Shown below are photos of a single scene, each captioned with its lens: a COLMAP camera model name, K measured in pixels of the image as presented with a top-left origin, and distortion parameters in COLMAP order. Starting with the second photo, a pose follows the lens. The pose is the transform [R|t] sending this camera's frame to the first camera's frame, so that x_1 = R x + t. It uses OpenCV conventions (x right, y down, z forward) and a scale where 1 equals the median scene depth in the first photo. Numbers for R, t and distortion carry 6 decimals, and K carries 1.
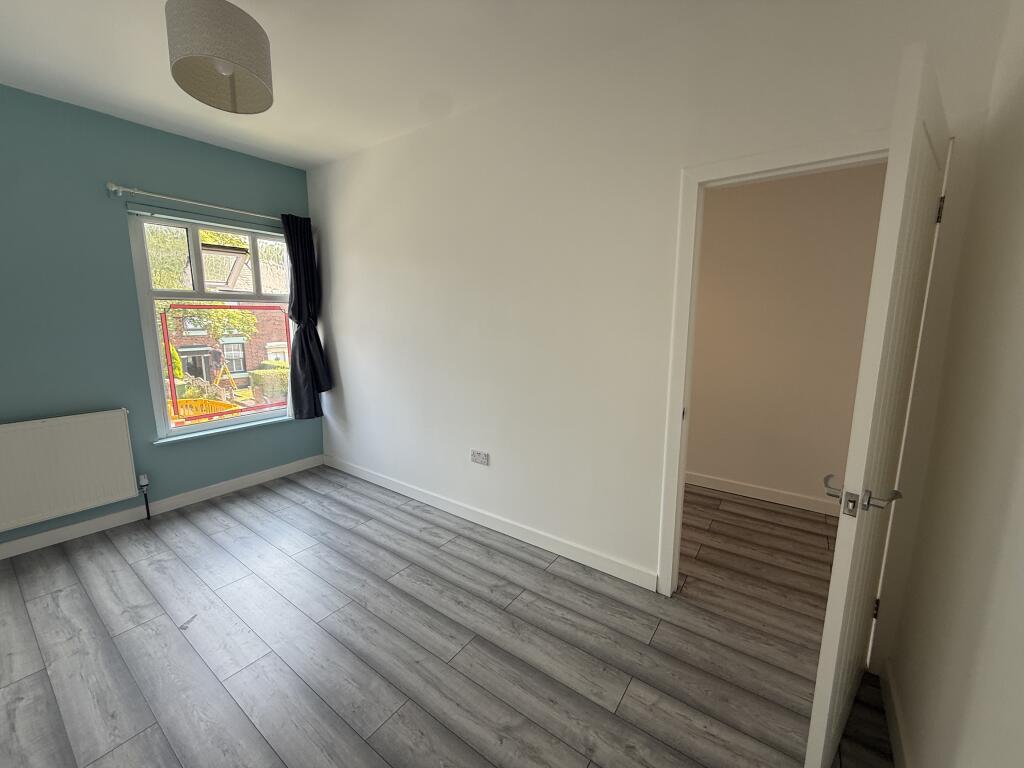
lens RADIAL K [[405.6, 0, 512.0], [0, 405.6, 383.3], [0, 0, 1]] dist [-0.001193, 0.000338]
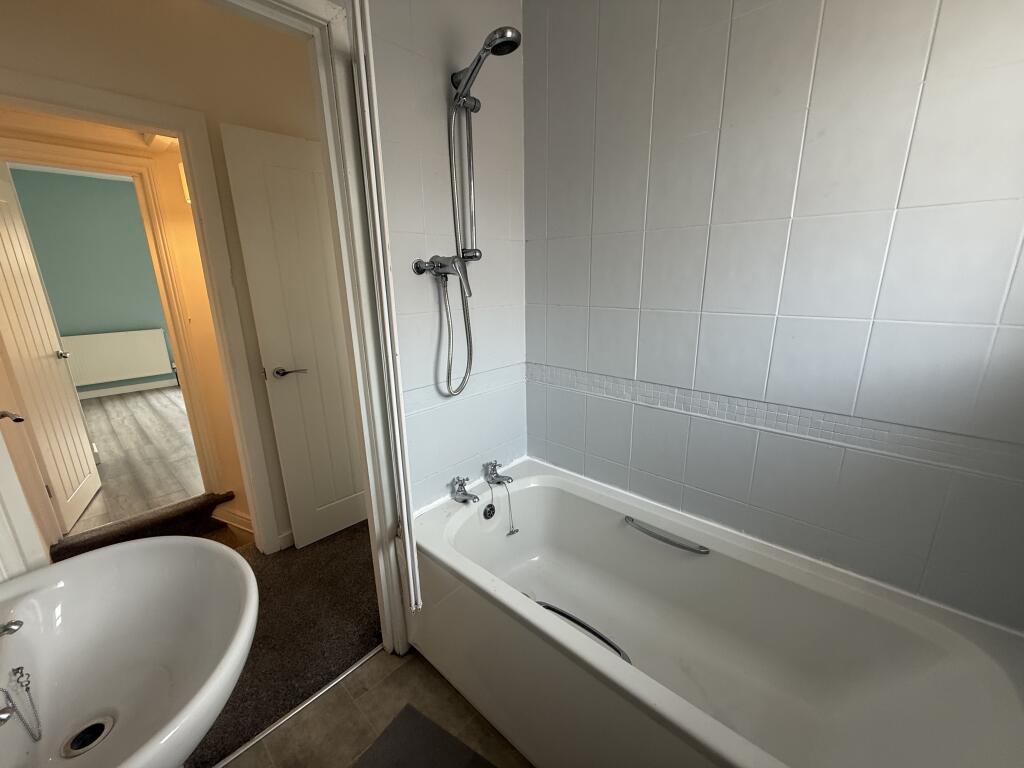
lens RADIAL K [[405.6, 0, 513.4], [0, 405.6, 385.7], [0, 0, 1]] dist [-0.001193, 0.000338]
pose [[0.993475, 0.012568, -0.113357, 1.203460], [-0.001237, 0.995039, 0.099479, 0.162027], [0.114044, -0.098690, 0.988562, -0.981978]]
